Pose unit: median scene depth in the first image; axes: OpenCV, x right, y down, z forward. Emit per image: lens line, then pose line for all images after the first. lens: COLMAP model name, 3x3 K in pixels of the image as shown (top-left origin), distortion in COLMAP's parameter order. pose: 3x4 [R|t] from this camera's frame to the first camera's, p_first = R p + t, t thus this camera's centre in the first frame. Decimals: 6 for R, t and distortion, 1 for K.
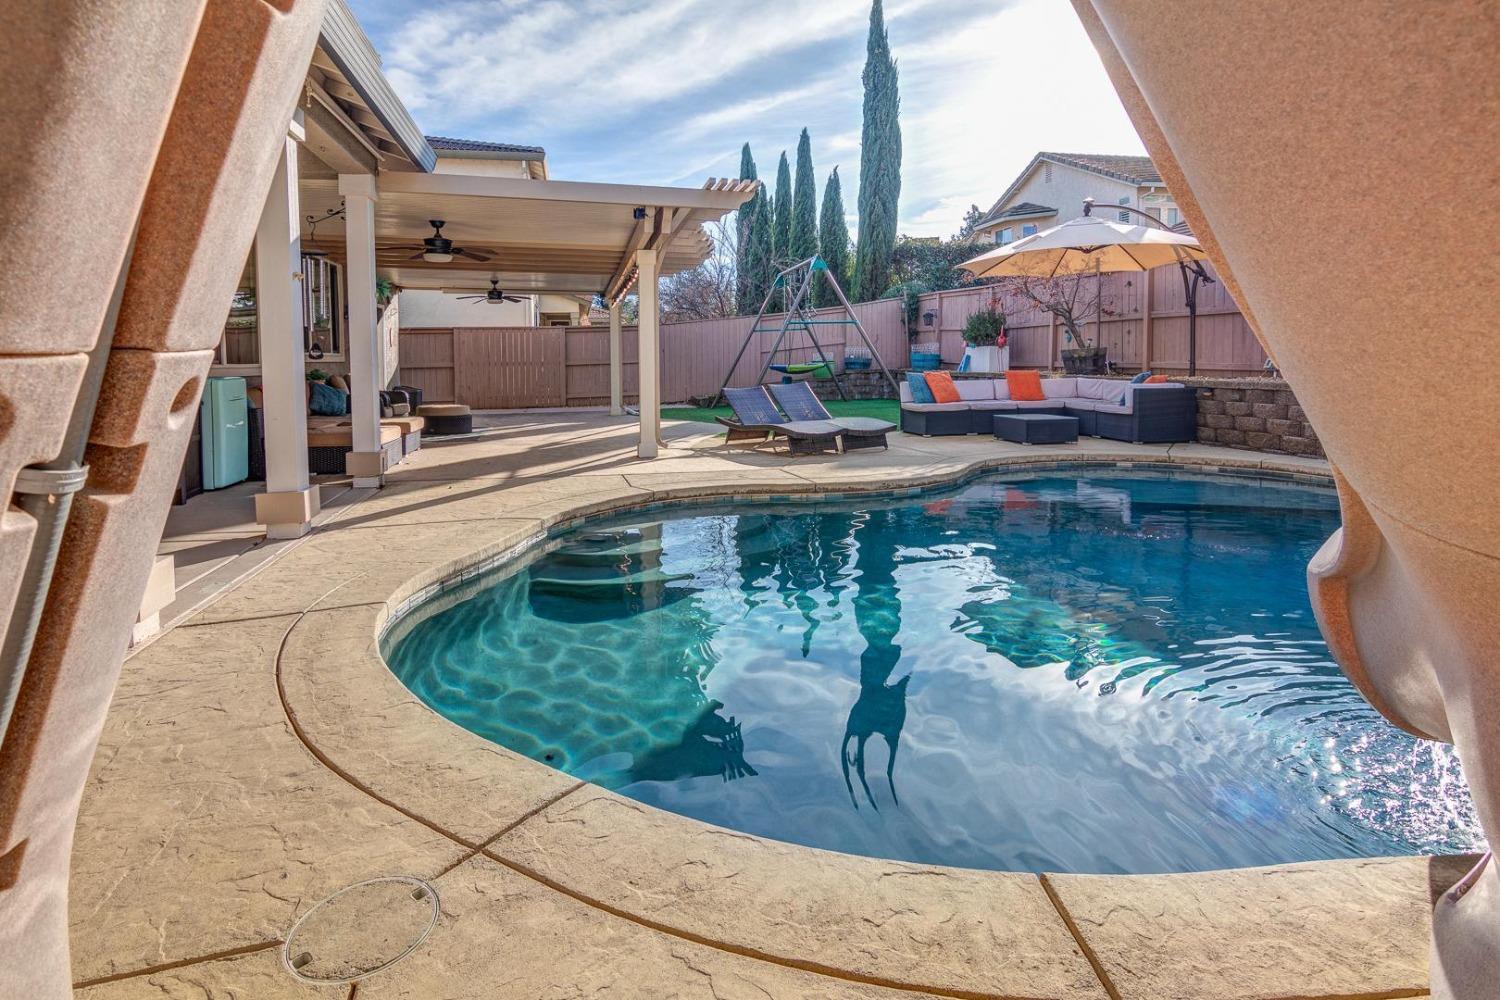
lens RADIAL K [[779.1, 0, 704.3], [0, 779.1, 407.4], [0, 0, 1]] dist [-0.001538, -0.000064]
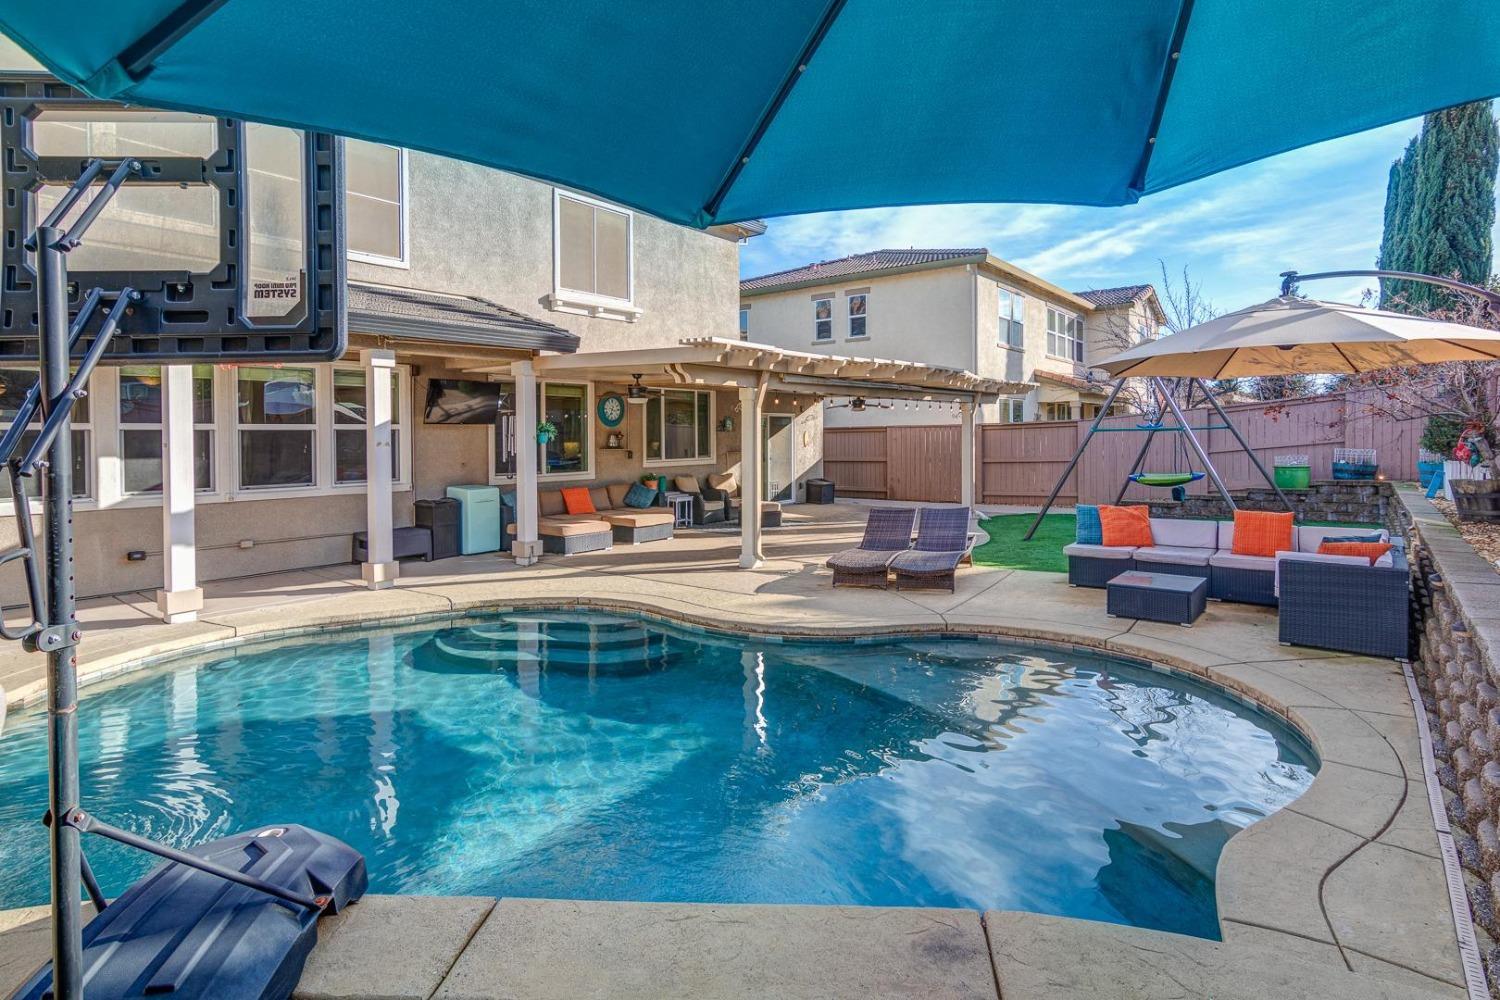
lens RADIAL K [[770.1, 0, 755.8], [0, 770.1, 440.0], [0, 0, 1]] dist [-0.003322, 0.000689]
pose [[0.679105, 0.008553, -0.733992, 0.633030], [-0.042660, 0.998702, -0.027833, -0.076475], [0.732801, 0.050214, 0.678588, 0.195725]]
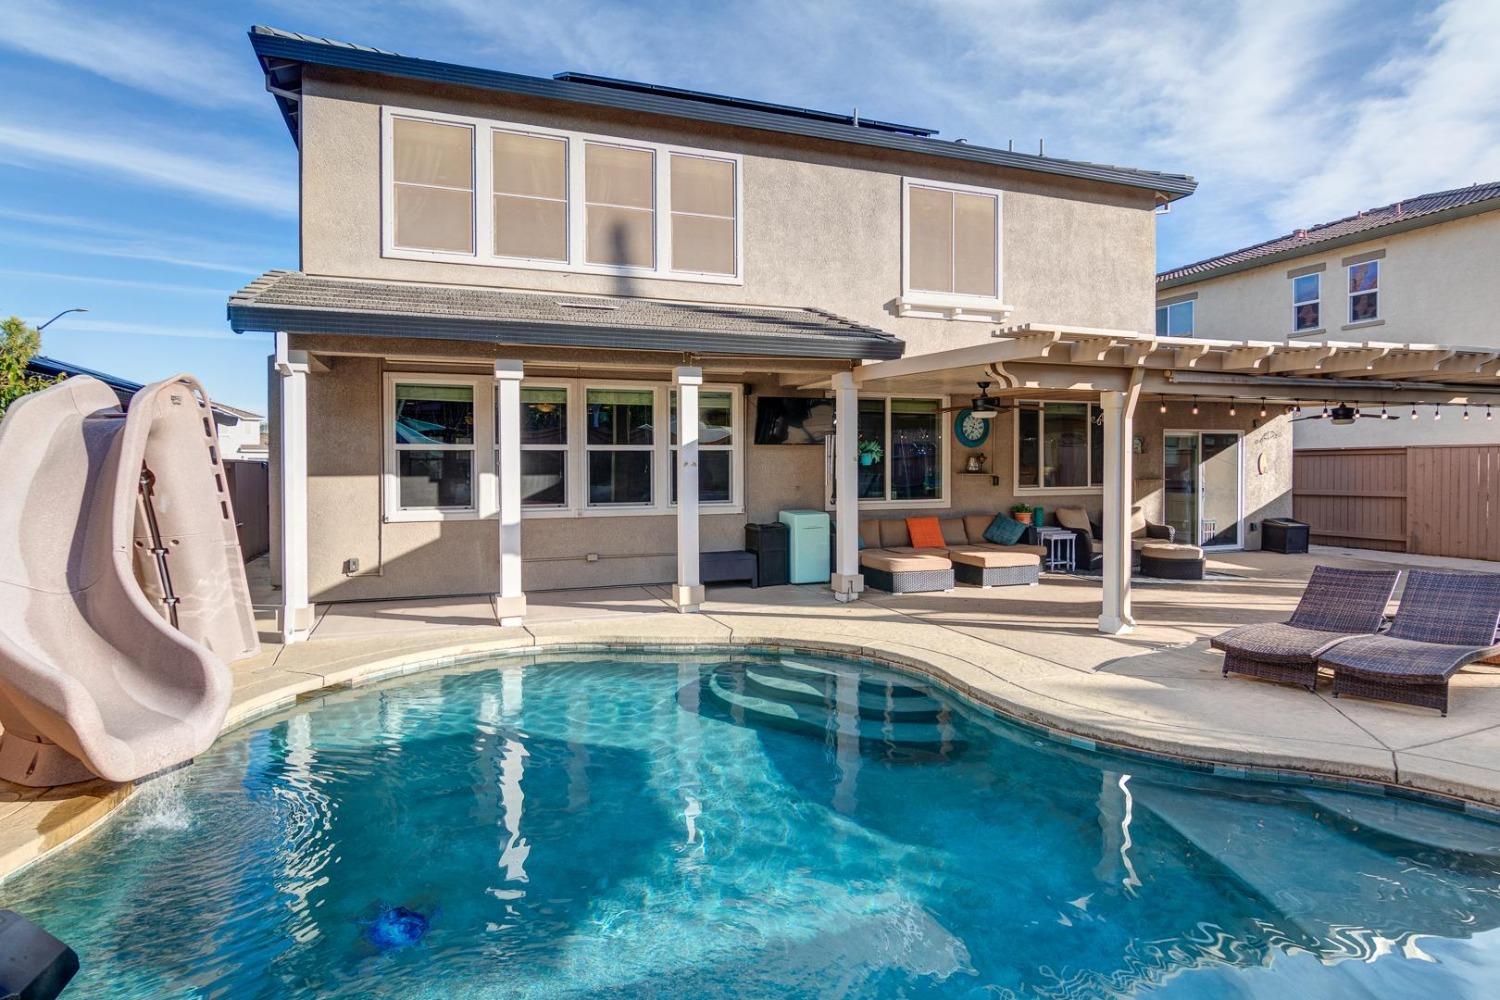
lens RADIAL K [[811.7, 0, 746.6], [0, 811.7, 473.7], [0, 0, 1]] dist [-0.001610, 0.000399]
pose [[0.191578, 0.020432, -0.981265, 0.598274], [-0.057497, 0.998300, 0.009561, -0.079517], [0.979792, 0.054588, 0.192427, 0.357702]]
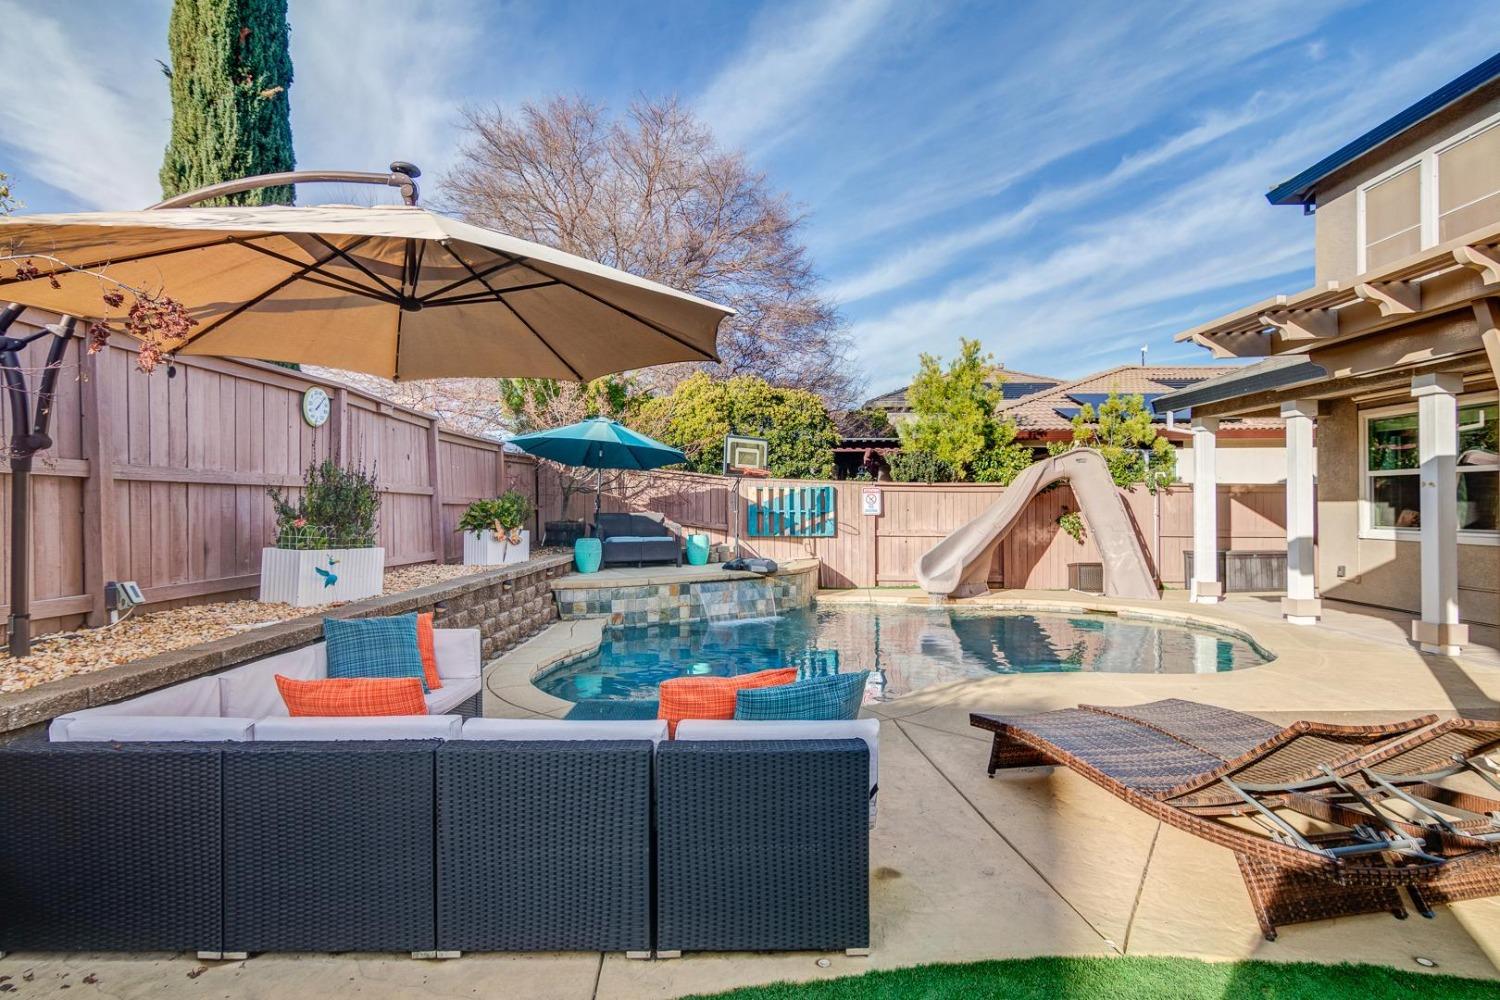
lens RADIAL K [[769.4, 0, 758.4], [0, 769.4, 500.3], [0, 0, 1]] dist [0.000338, -0.000147]
pose [[-0.986121, 0.014391, 0.165401, 0.252367], [0.023736, 0.998223, 0.054657, -0.117023], [-0.164321, 0.057825, -0.984711, 1.262624]]
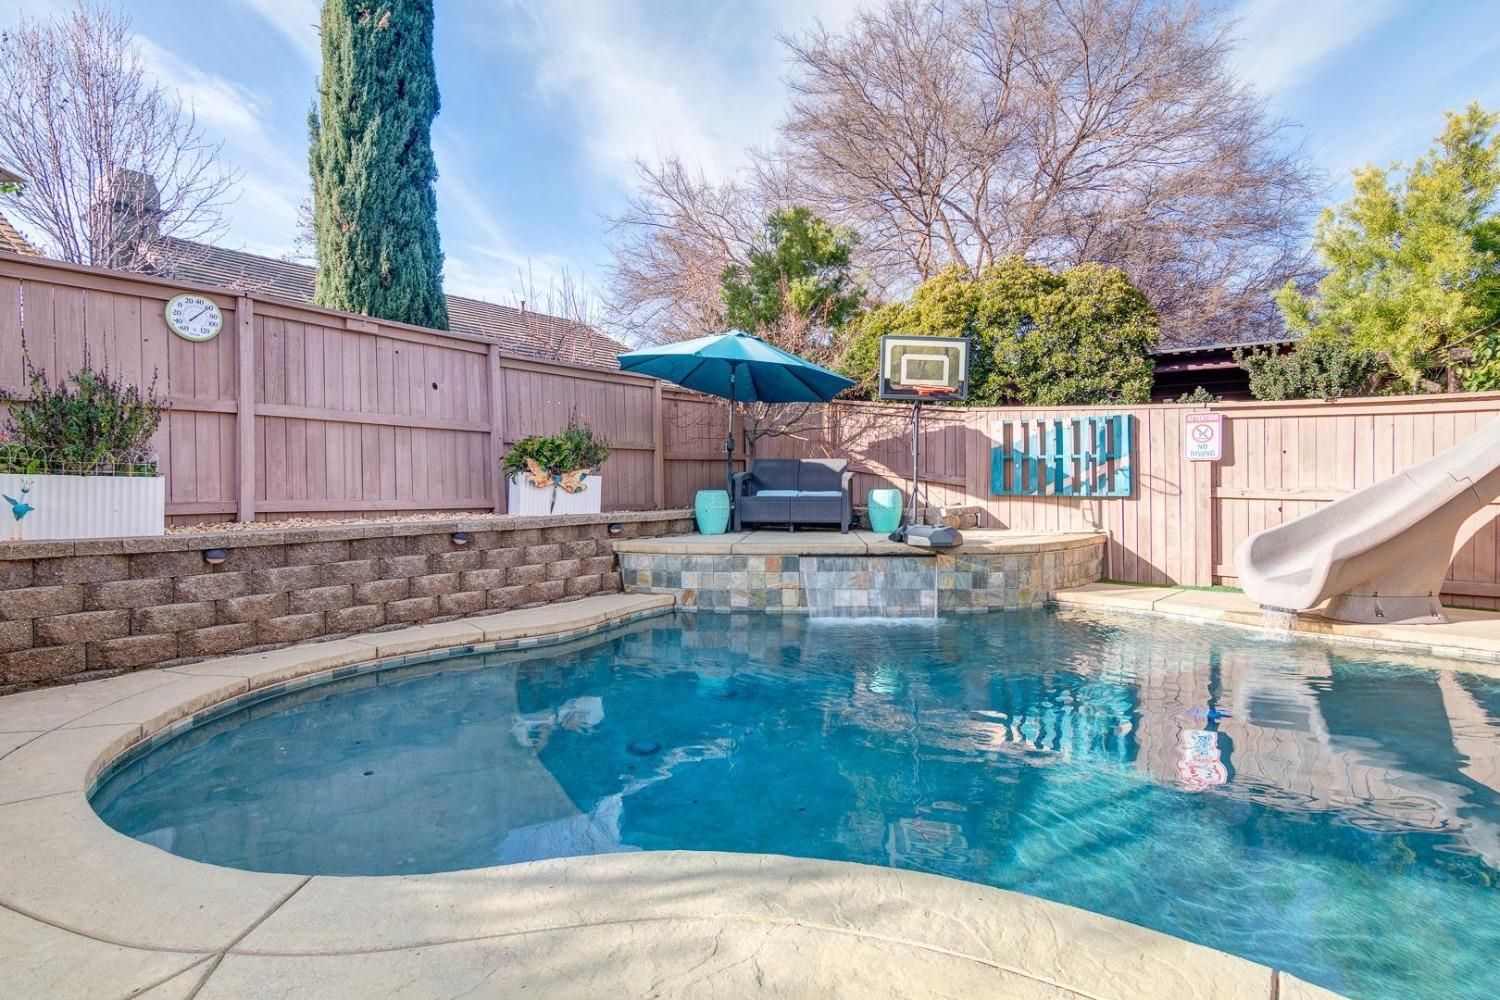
lens RADIAL K [[766.9, 0, 751.3], [0, 766.9, 493.2], [0, 0, 1]] dist [-0.001613, 0.001018]
pose [[-0.687896, -0.002244, 0.725806, 0.049835], [0.054887, 0.996971, 0.055102, -0.052952], [-0.723731, 0.077741, -0.685689, 0.800310]]
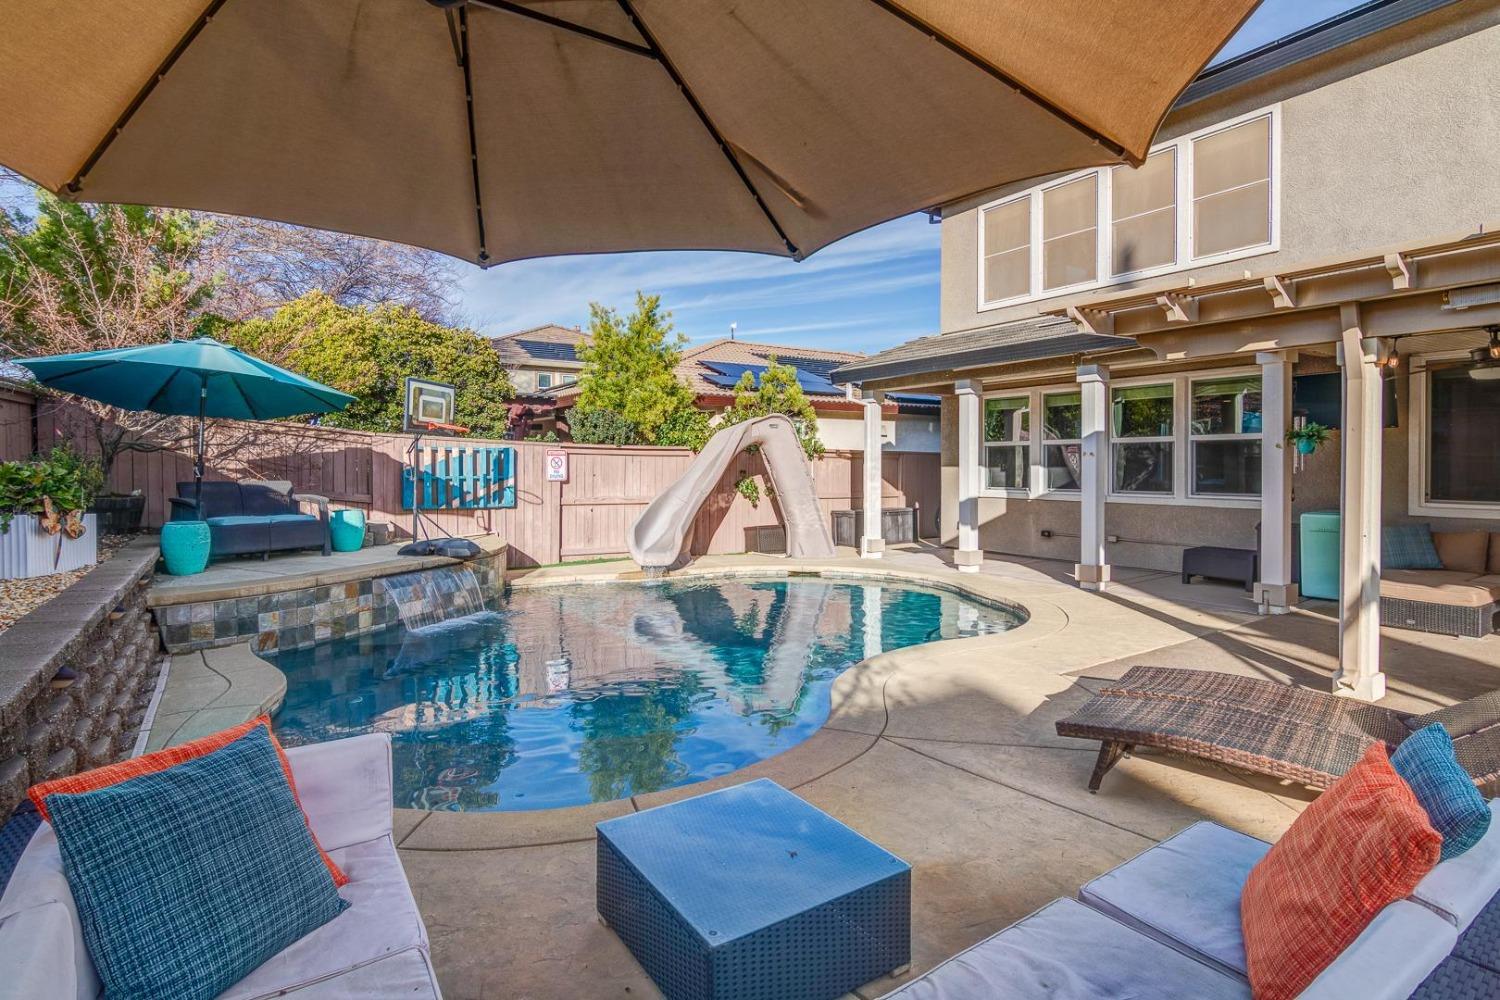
lens RADIAL K [[762.8, 0, 753.9], [0, 762.8, 475.8], [0, 0, 1]] dist [-0.003192, -0.000026]
pose [[-0.910561, 0.017047, -0.413023, 0.469569], [-0.015107, 0.997110, 0.074460, -0.112357], [0.413098, 0.074040, -0.907672, 1.096857]]
